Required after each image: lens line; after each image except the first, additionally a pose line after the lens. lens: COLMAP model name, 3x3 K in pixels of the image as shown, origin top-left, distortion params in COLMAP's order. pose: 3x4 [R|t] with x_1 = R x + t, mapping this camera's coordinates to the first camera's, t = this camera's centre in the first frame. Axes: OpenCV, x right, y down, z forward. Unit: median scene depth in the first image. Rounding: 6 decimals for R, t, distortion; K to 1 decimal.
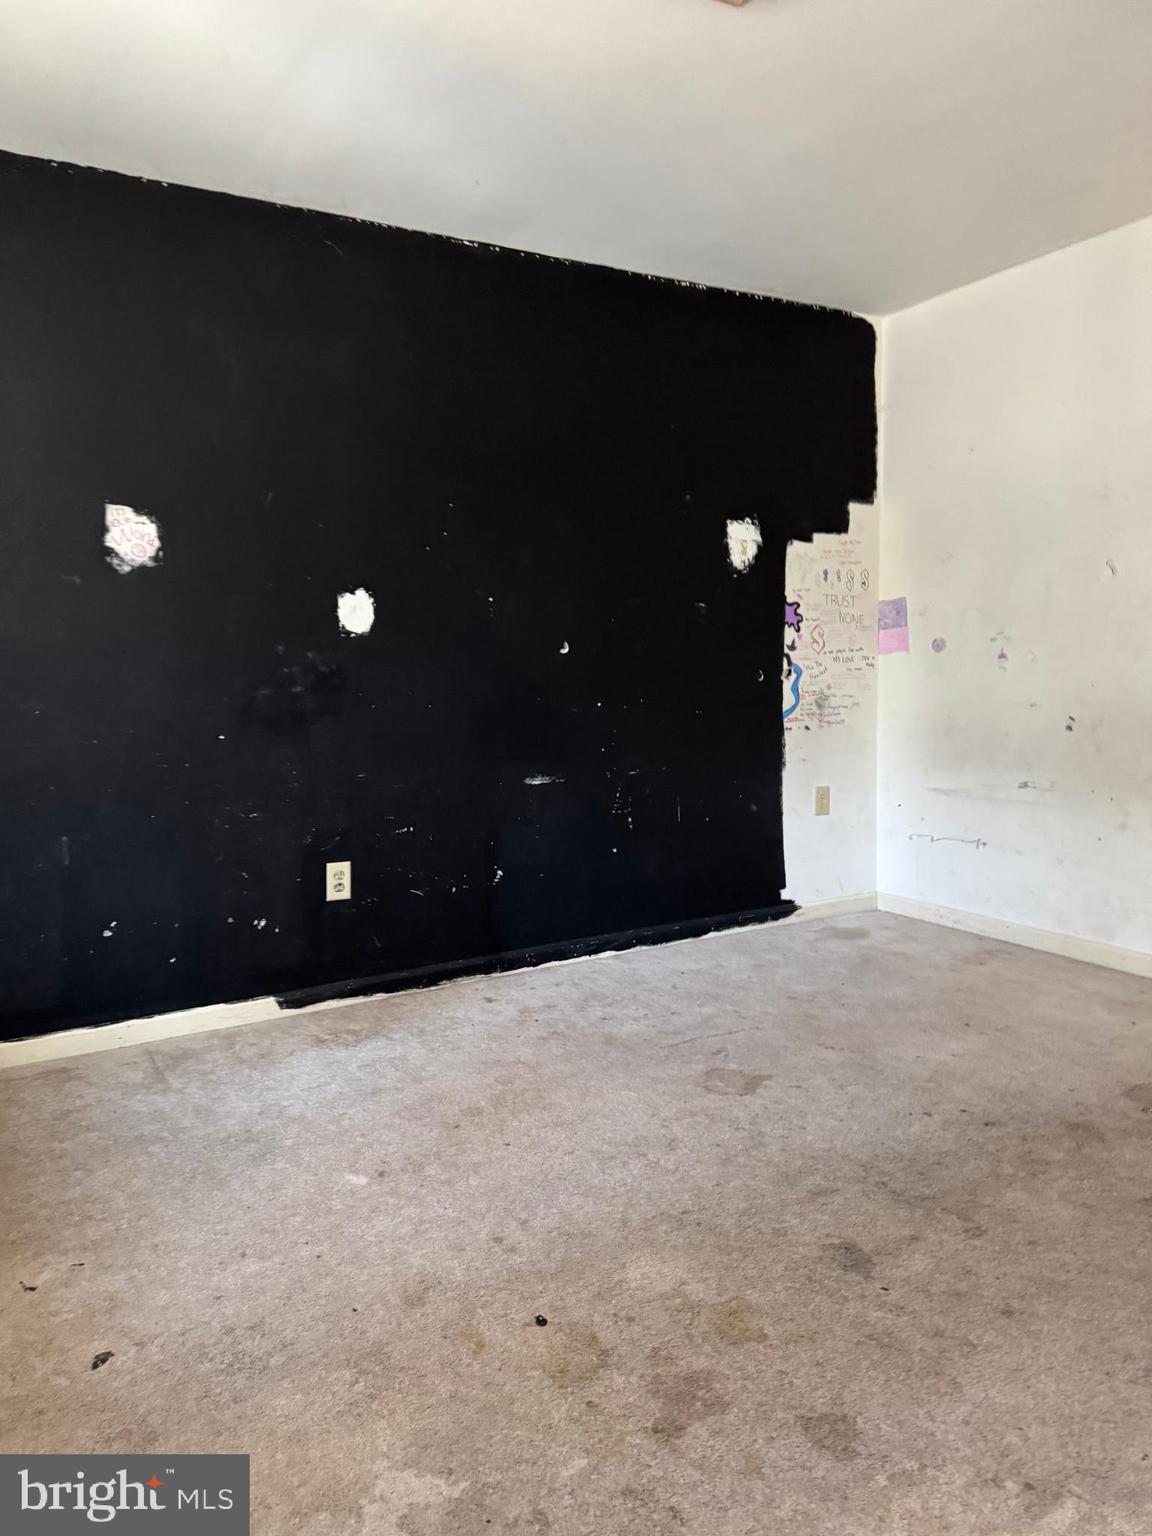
lens RADIAL K [[1080.4, 0, 576.3], [0, 1080.4, 772.9], [0, 0, 1]] dist [0.115645, -0.161201]
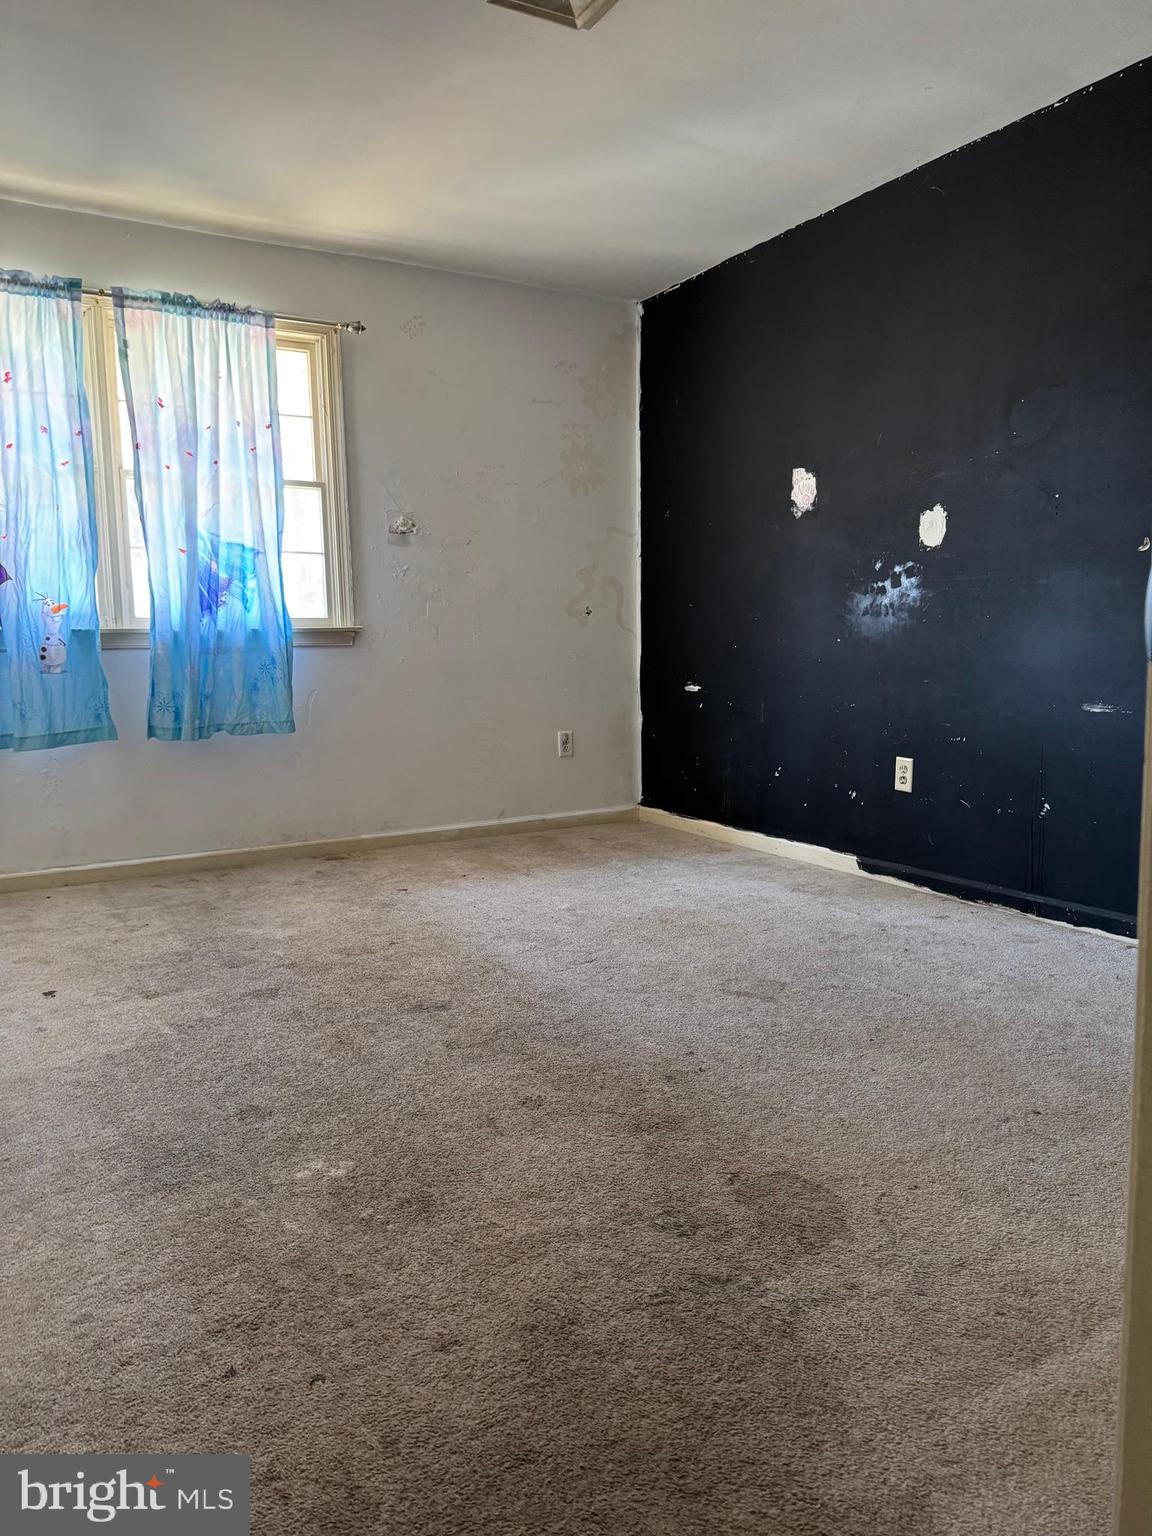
lens RADIAL K [[1080.4, 0, 576.3], [0, 1080.4, 772.9], [0, 0, 1]] dist [0.115645, -0.161201]
pose [[-0.000355, 0.145843, -0.989308, 0.895452], [-0.082900, 0.985898, 0.145370, -0.037257], [0.996558, 0.082065, 0.011740, 0.656721]]
